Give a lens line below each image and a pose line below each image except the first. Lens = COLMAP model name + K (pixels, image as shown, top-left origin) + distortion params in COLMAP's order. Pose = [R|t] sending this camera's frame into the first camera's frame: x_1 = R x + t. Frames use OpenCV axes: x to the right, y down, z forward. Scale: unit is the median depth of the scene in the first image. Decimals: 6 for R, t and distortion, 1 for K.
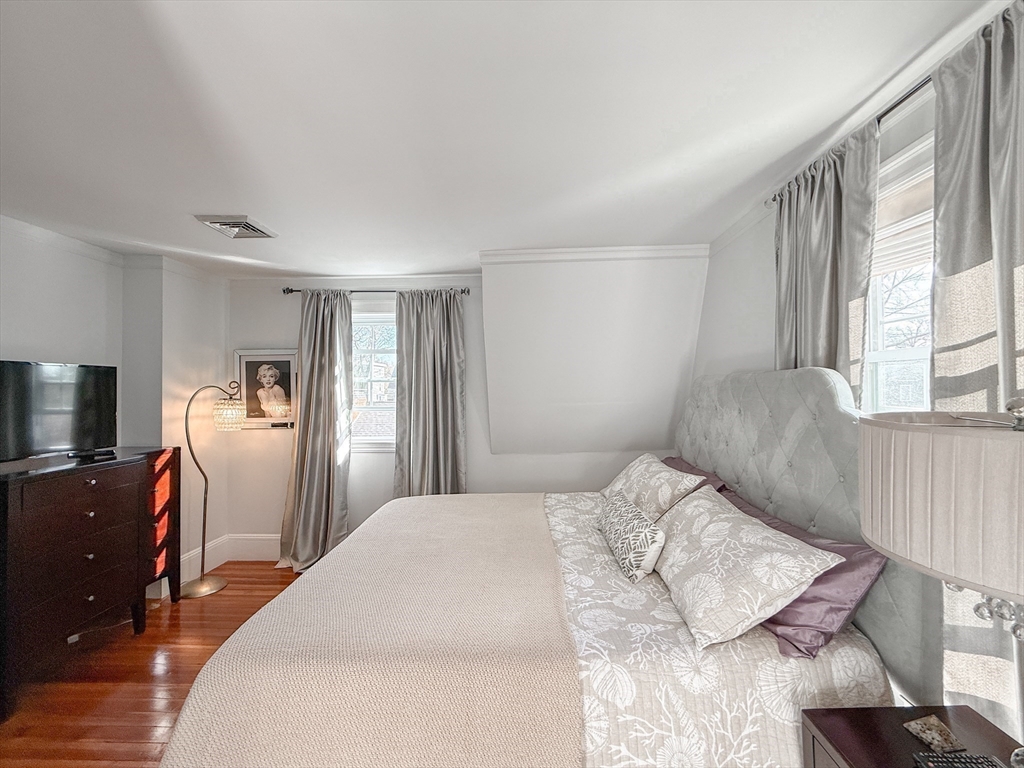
lens RADIAL K [[418.8, 0, 512.0], [0, 418.8, 384.0], [0, 0, 1]] dist [-0.000401, 0.000328]
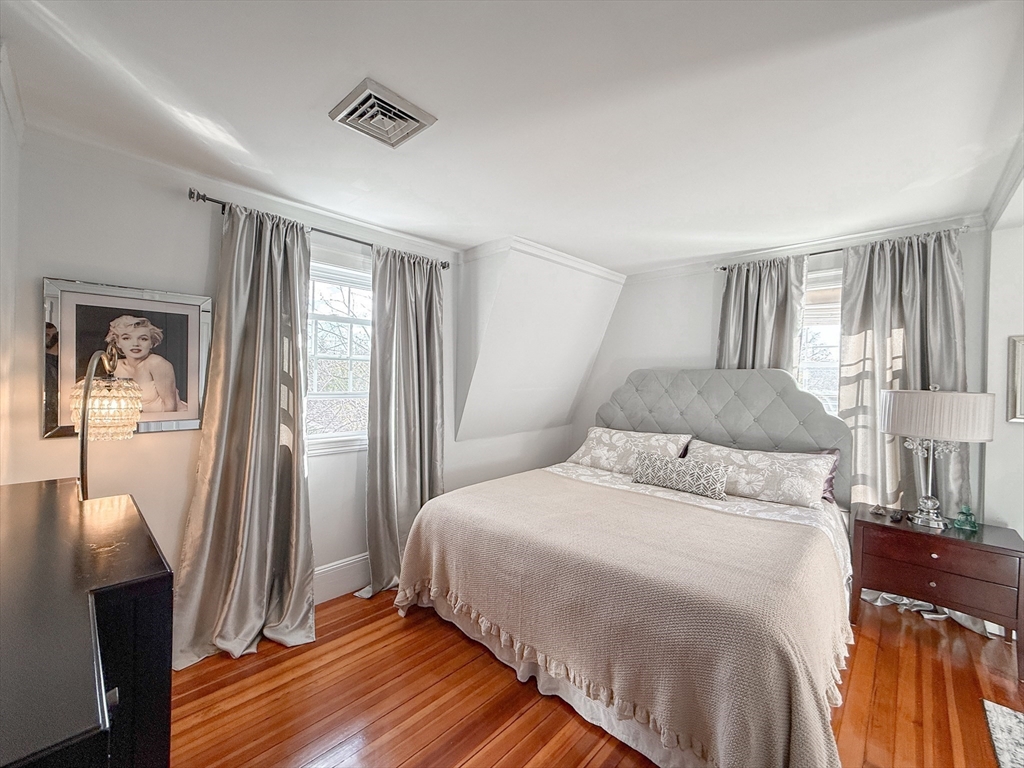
lens RADIAL K [[418.8, 0, 512.0], [0, 418.8, 384.0], [0, 0, 1]] dist [-0.000401, 0.000328]
pose [[0.665024, 0.011617, 0.746731, -1.455360], [-0.031217, 0.999438, 0.012254, 0.043341], [-0.746169, -0.031460, 0.665013, 0.579928]]
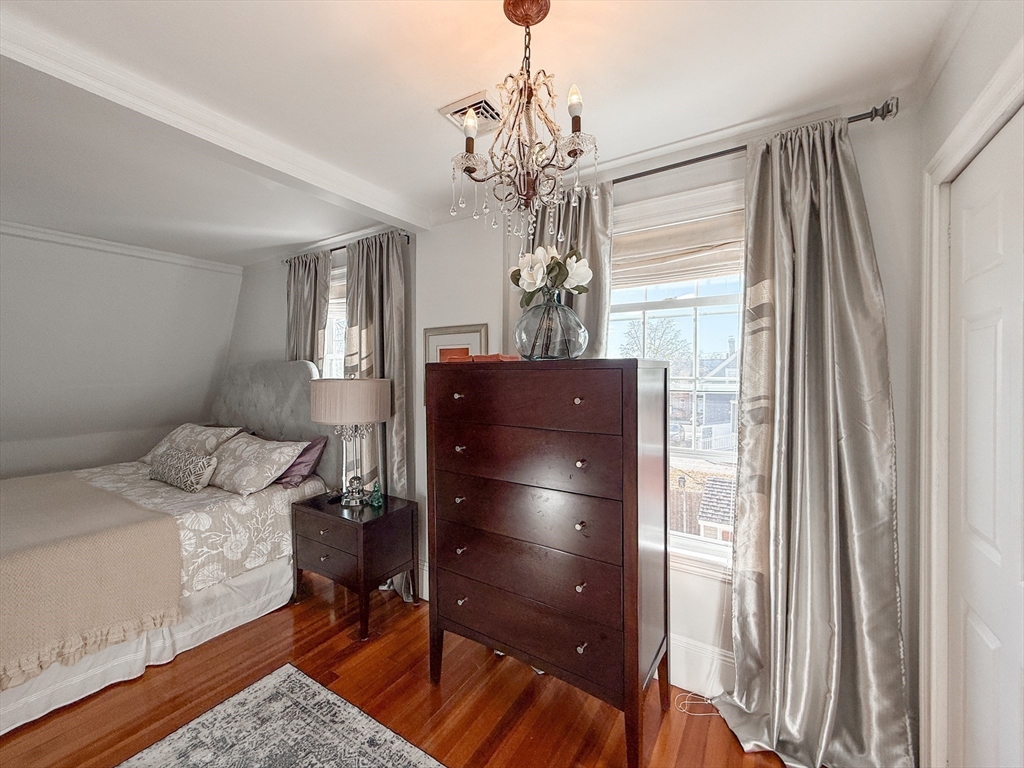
lens RADIAL K [[418.8, 0, 512.0], [0, 418.8, 384.0], [0, 0, 1]] dist [-0.000401, 0.000328]
pose [[0.505964, -0.000733, 0.862554, -0.470120], [-0.021336, 0.999683, 0.013365, 0.023183], [-0.862291, -0.025166, 0.505788, -0.820477]]
